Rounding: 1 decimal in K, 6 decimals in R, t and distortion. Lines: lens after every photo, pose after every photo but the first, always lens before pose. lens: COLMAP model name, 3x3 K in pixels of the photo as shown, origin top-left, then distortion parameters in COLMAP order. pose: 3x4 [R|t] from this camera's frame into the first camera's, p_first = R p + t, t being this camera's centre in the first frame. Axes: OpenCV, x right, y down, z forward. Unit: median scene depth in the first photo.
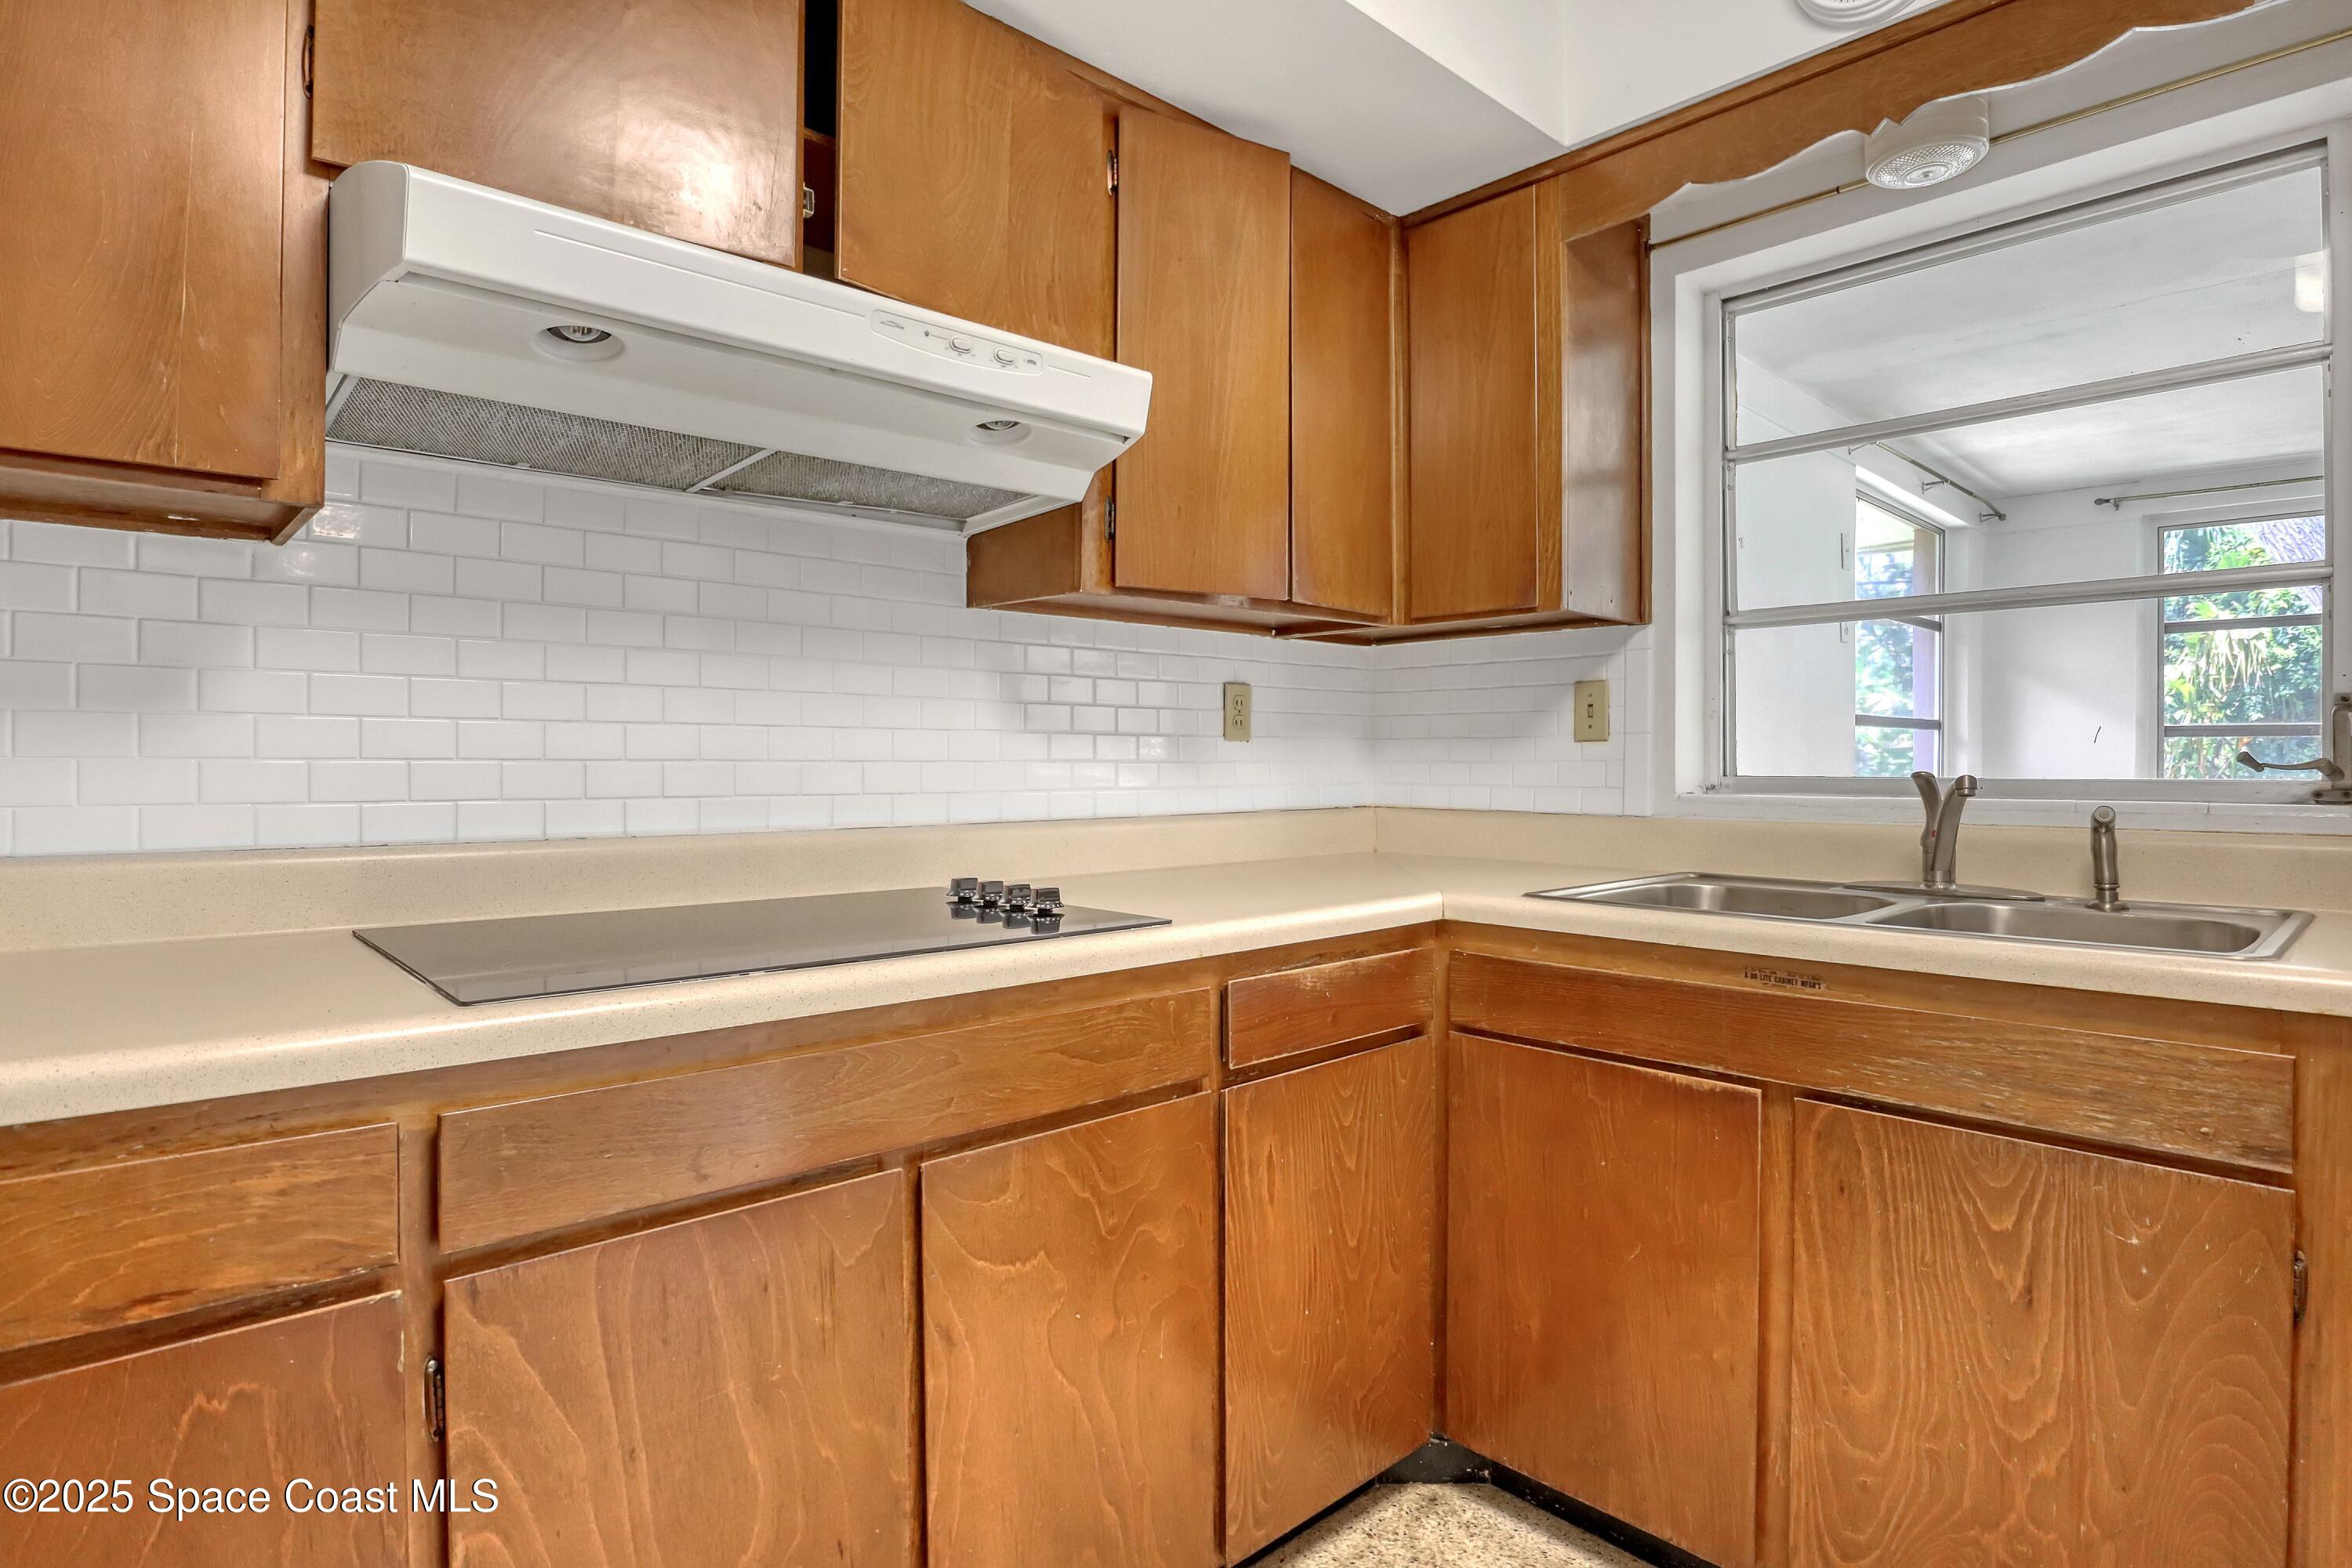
lens RADIAL K [[1211.3, 0, 1152.3], [0, 1211.3, 768.6], [0, 0, 1]] dist [-0.042353, 0.010236]
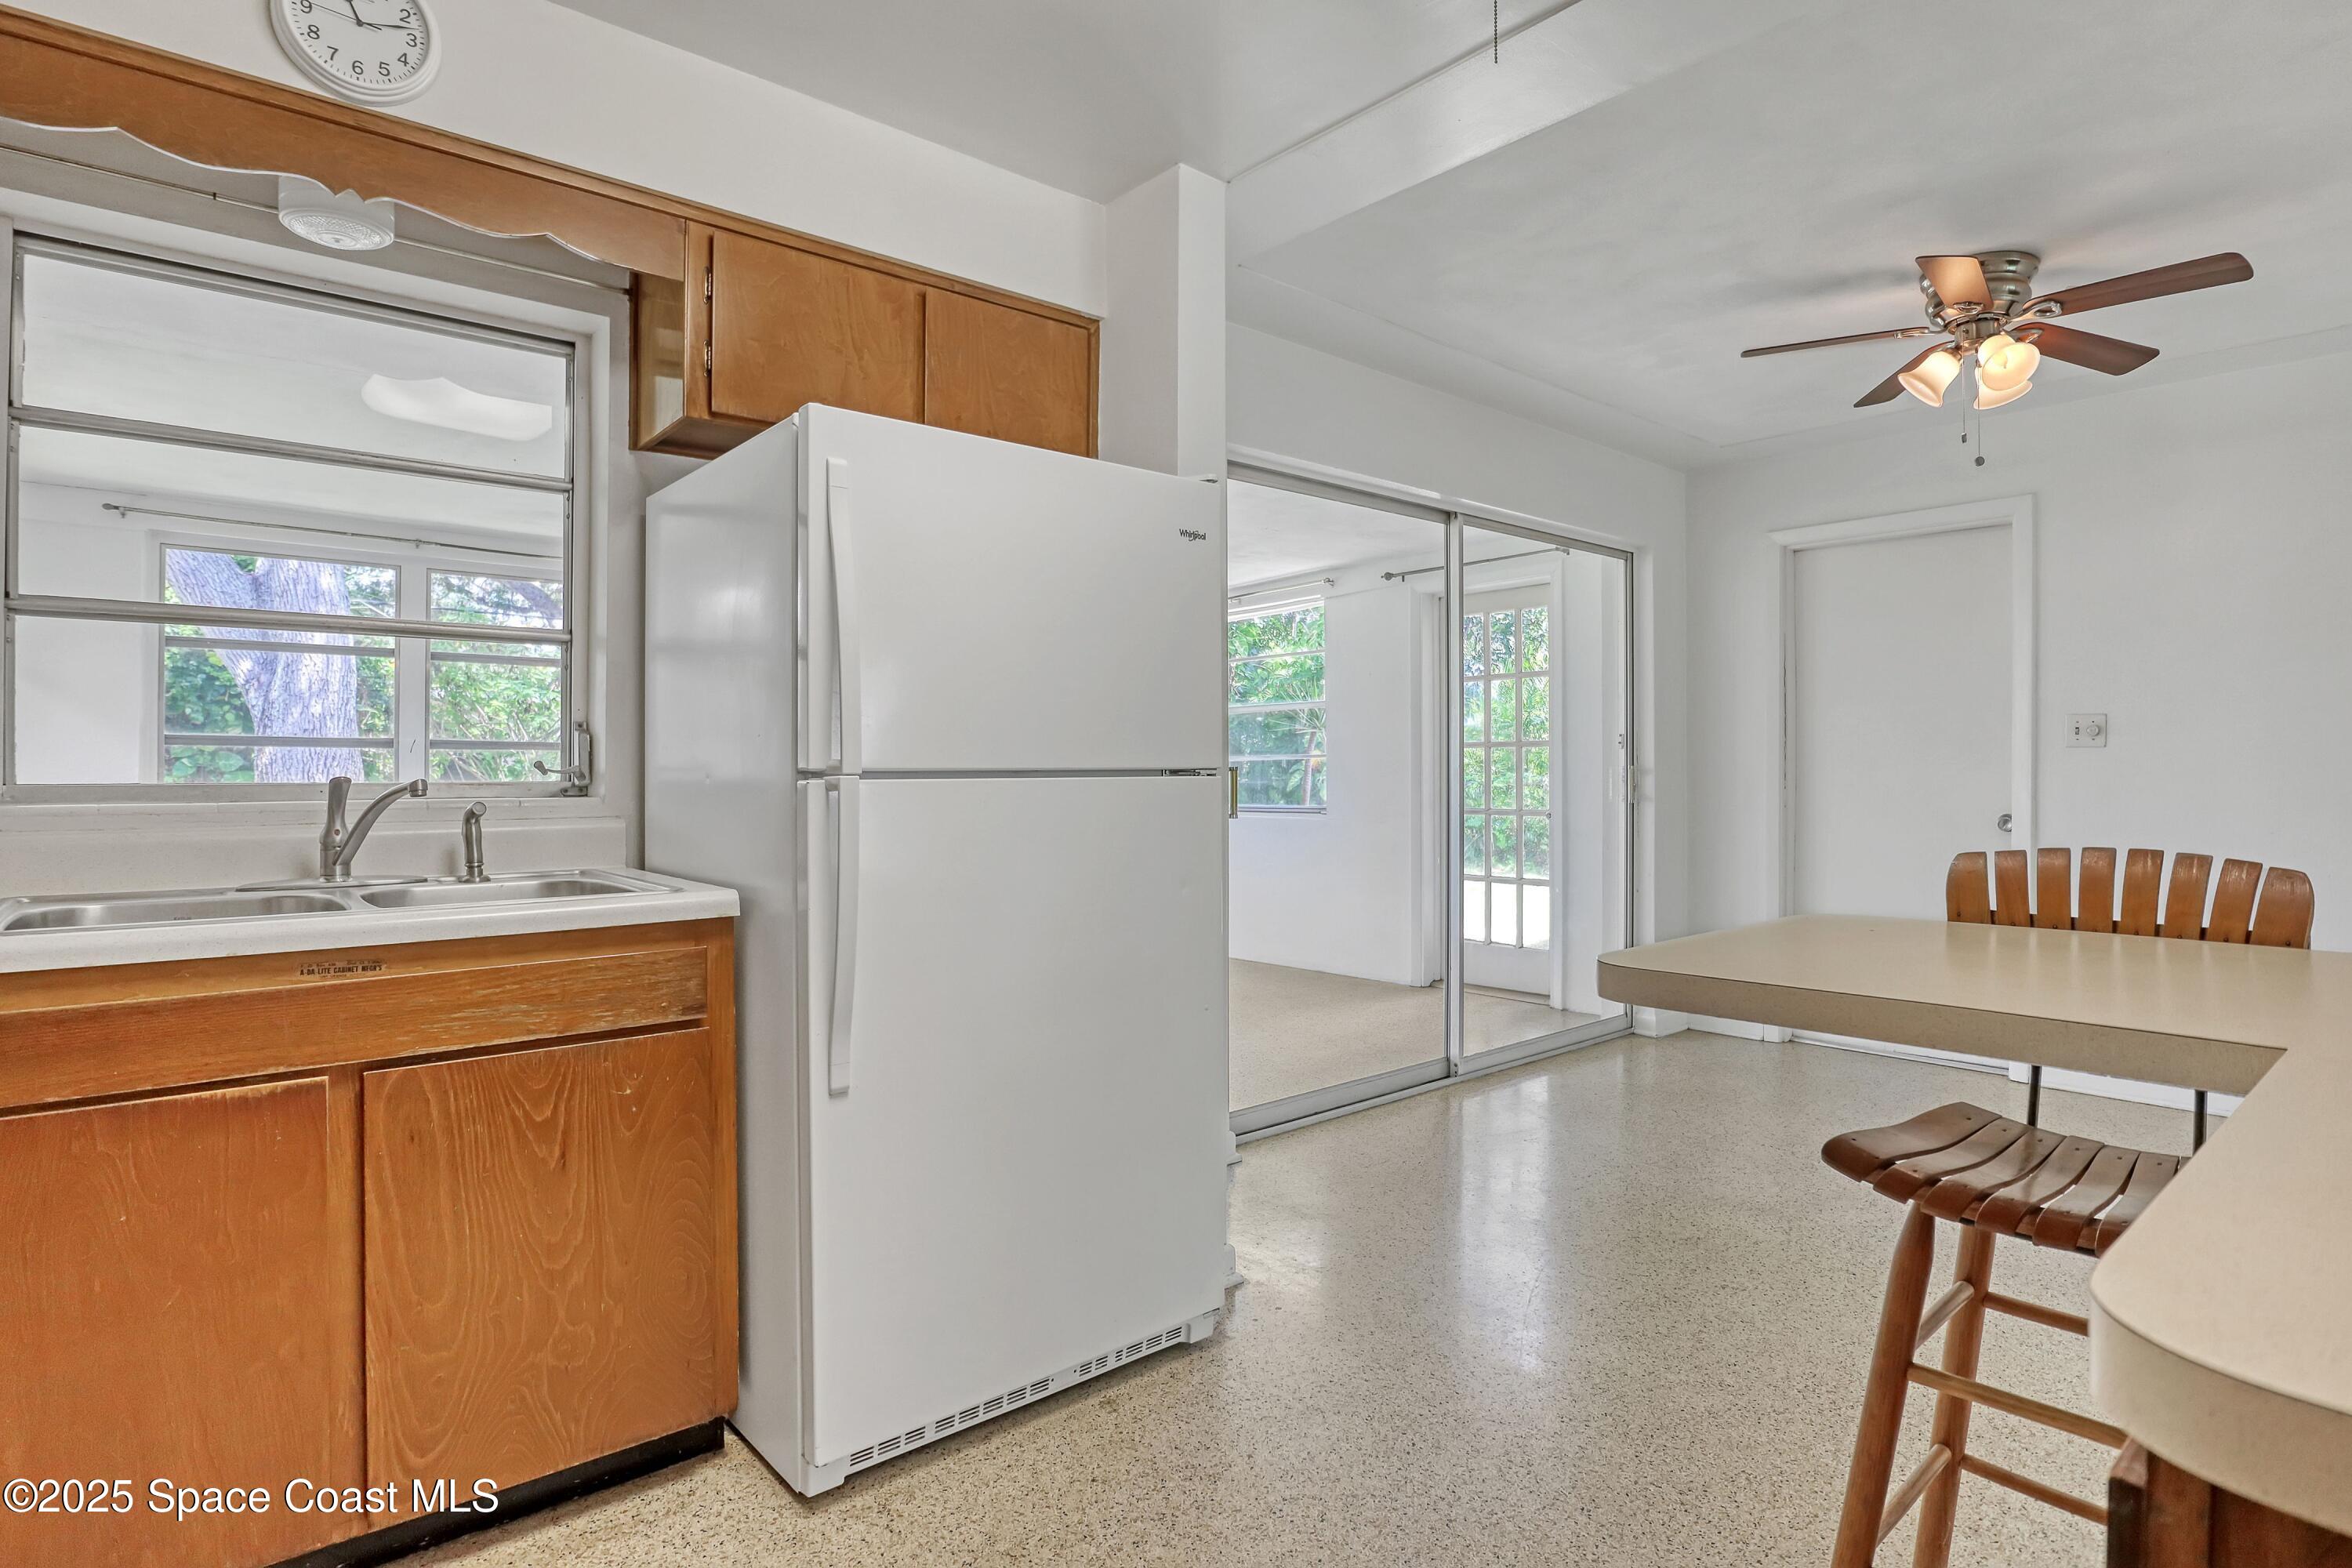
lens RADIAL K [[1211.3, 0, 1193.5], [0, 1211.3, 783.6], [0, 0, 1]] dist [-0.042353, 0.010236]
pose [[0.026883, -0.012880, 0.999556, -0.542828], [0.006079, 0.999901, 0.012721, -0.000351], [-0.999620, 0.005735, 0.026958, 0.207313]]
